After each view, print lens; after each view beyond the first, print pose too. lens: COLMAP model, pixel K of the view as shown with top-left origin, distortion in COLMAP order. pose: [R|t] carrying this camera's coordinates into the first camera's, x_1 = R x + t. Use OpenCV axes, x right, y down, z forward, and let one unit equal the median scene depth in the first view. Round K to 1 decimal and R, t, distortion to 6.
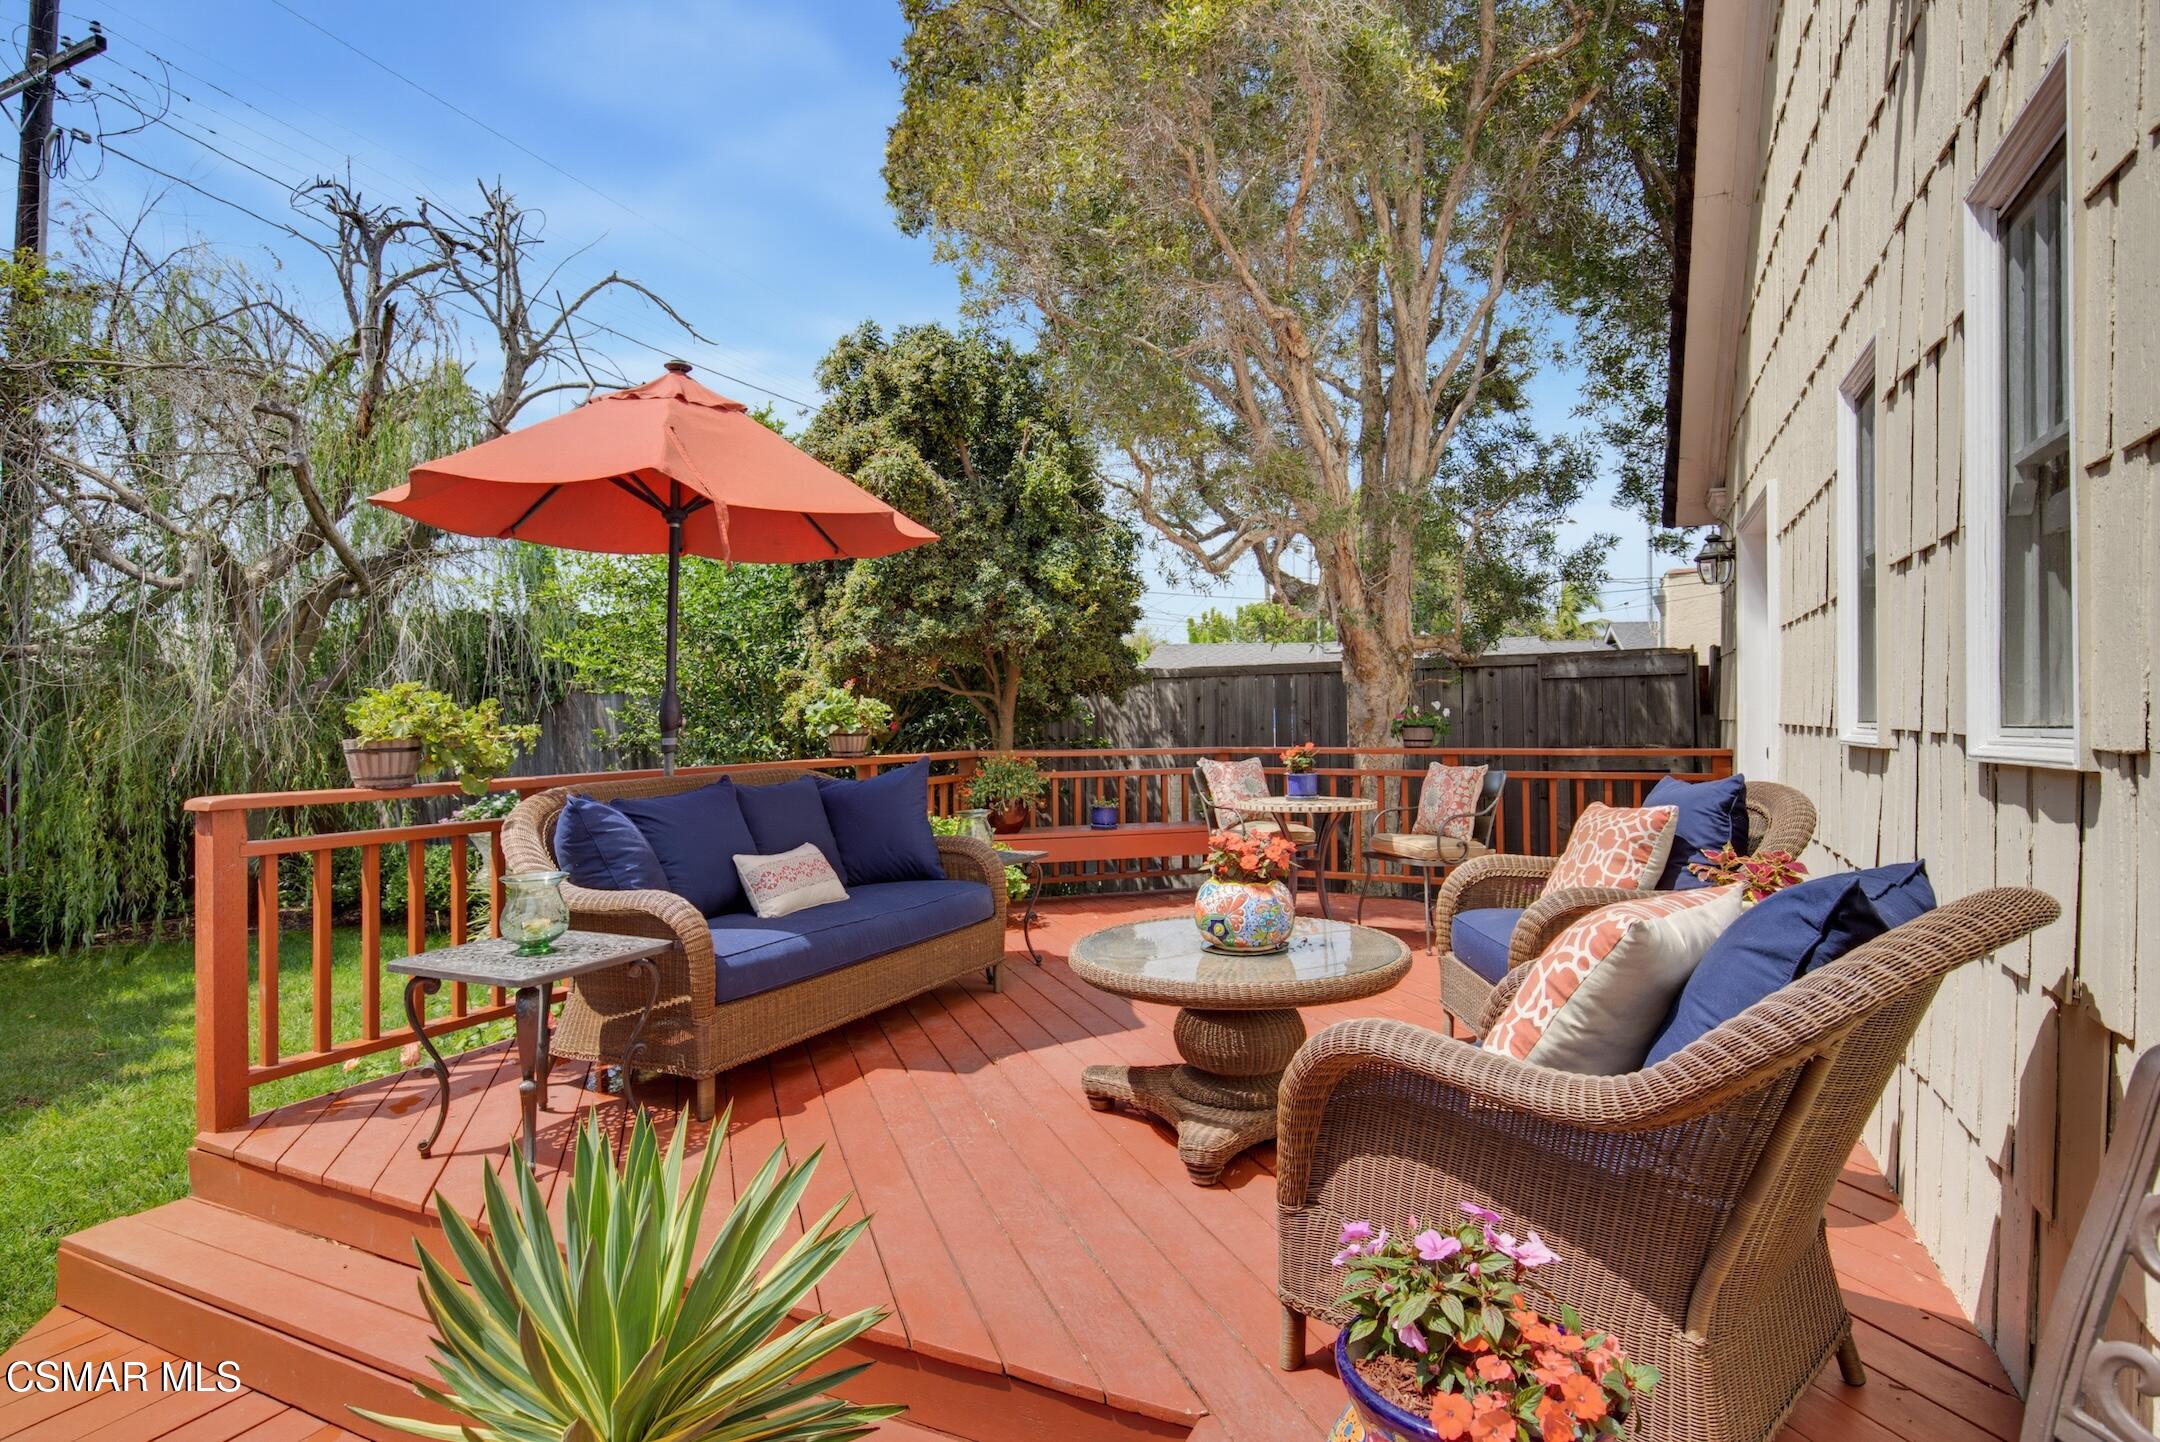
lens RADIAL K [[1104.8, 0, 1078.9], [0, 1104.8, 720.7], [0, 0, 1]] dist [0.002682, 0.000942]
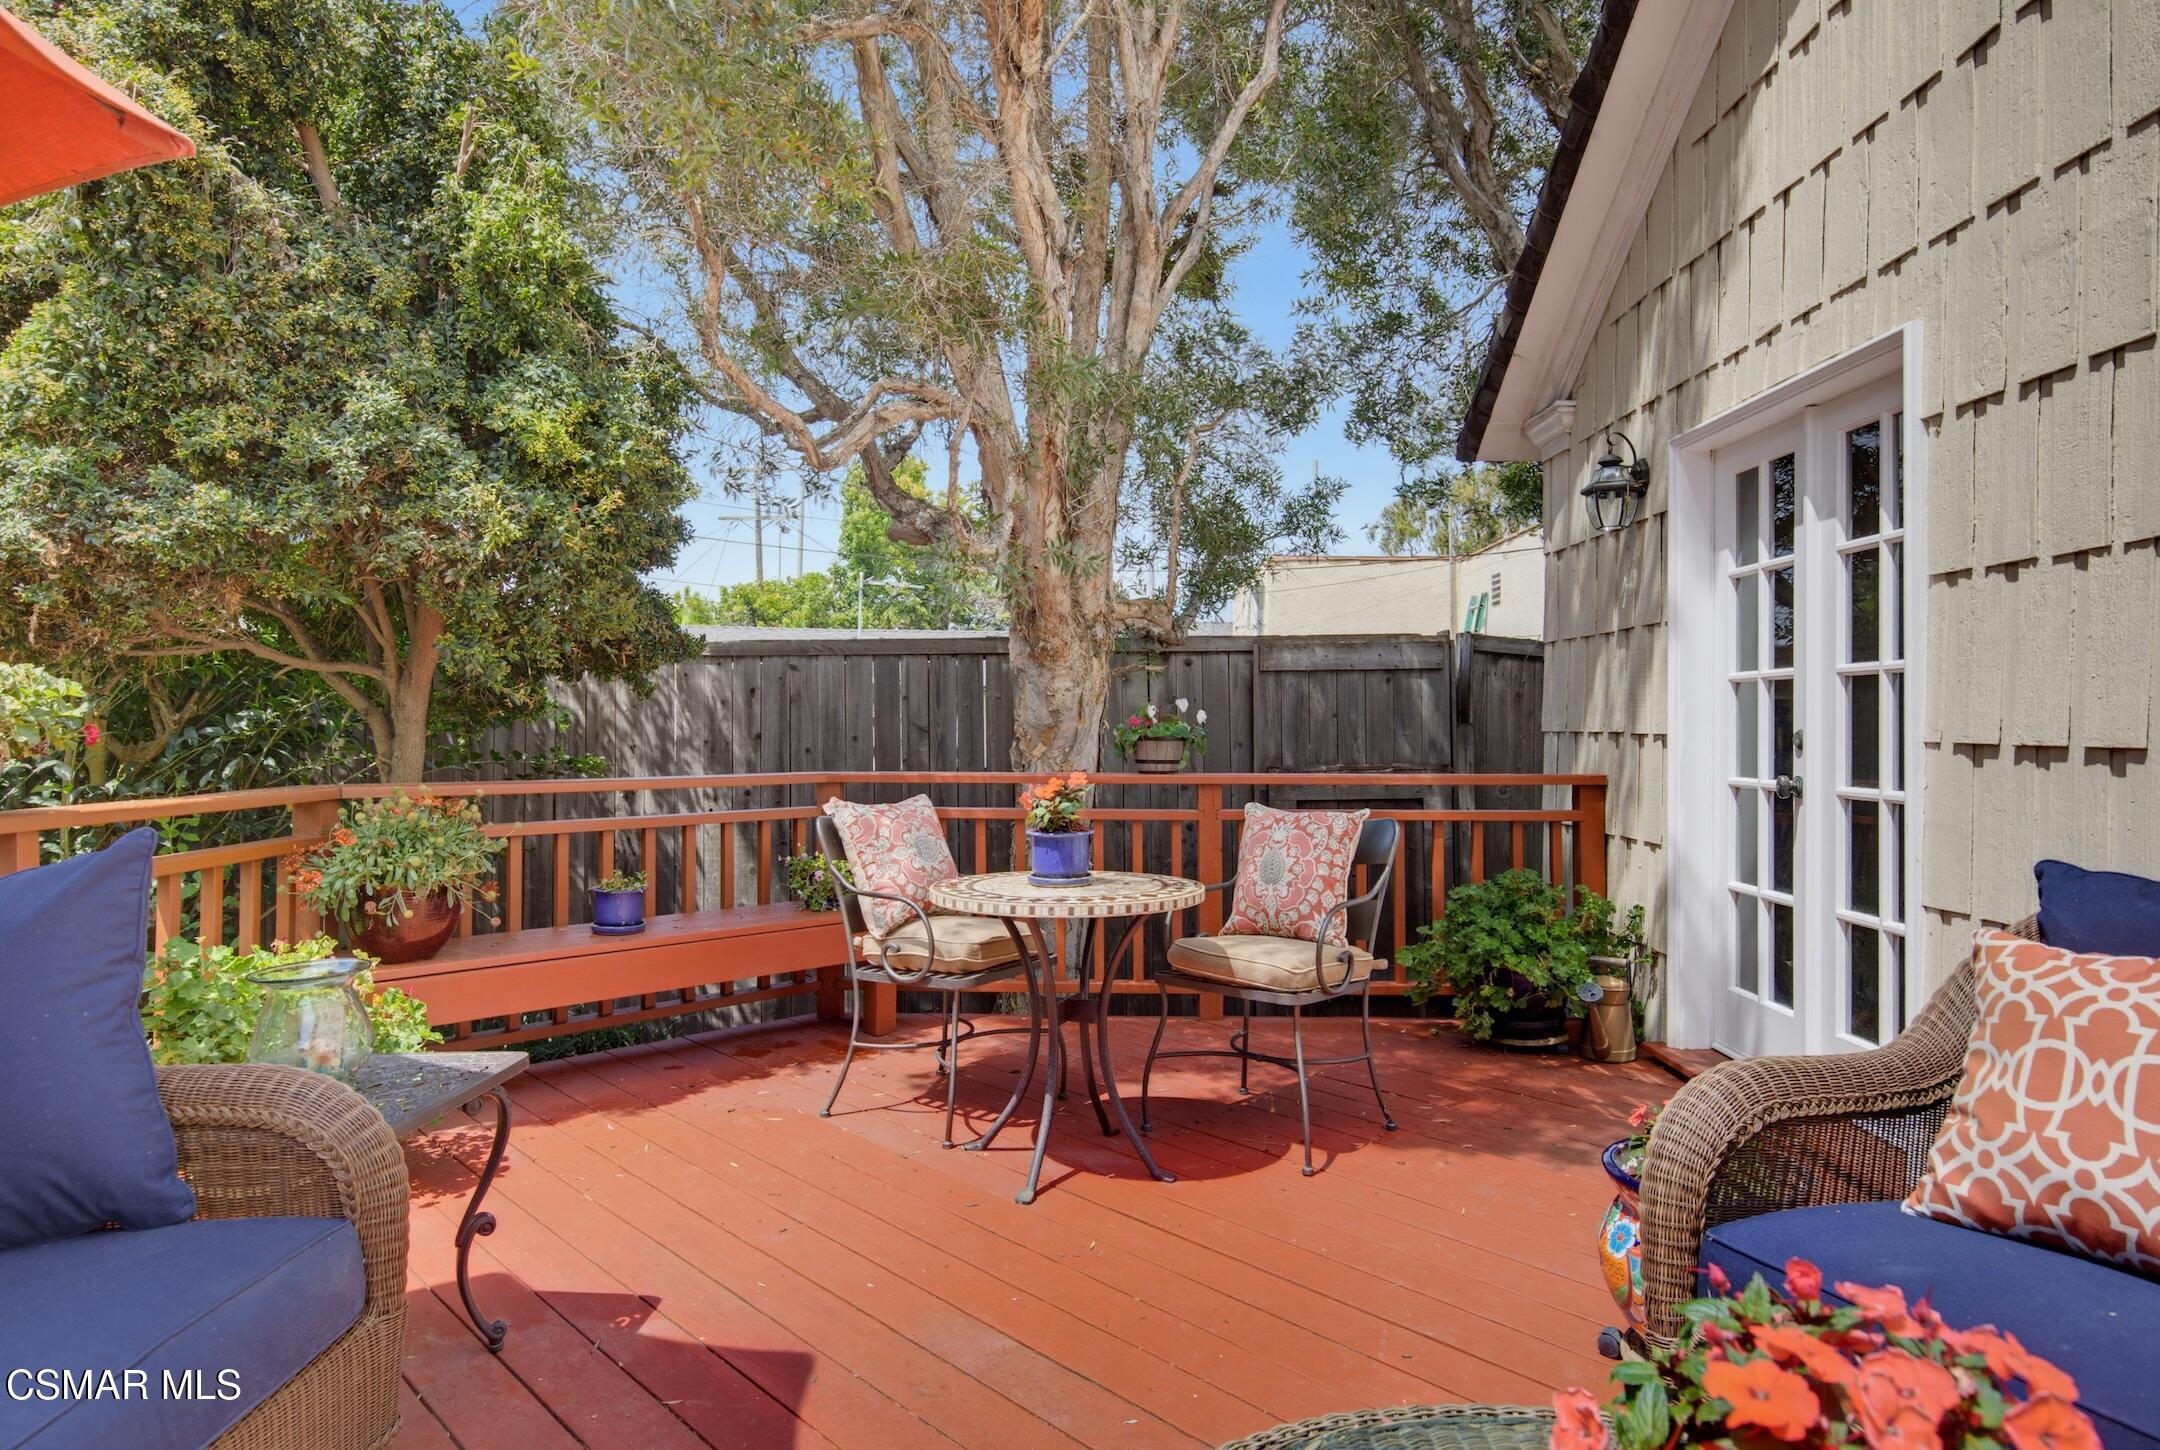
lens RADIAL K [[1260.5, 0, 1067.7], [0, 1260.5, 697.0], [0, 0, 1]] dist [0.011870, 0.000798]
pose [[0.913743, 0.017059, 0.405934, -0.027792], [-0.008020, 0.999681, -0.023958, -0.000678], [-0.406213, 0.018636, 0.913588, 0.378856]]
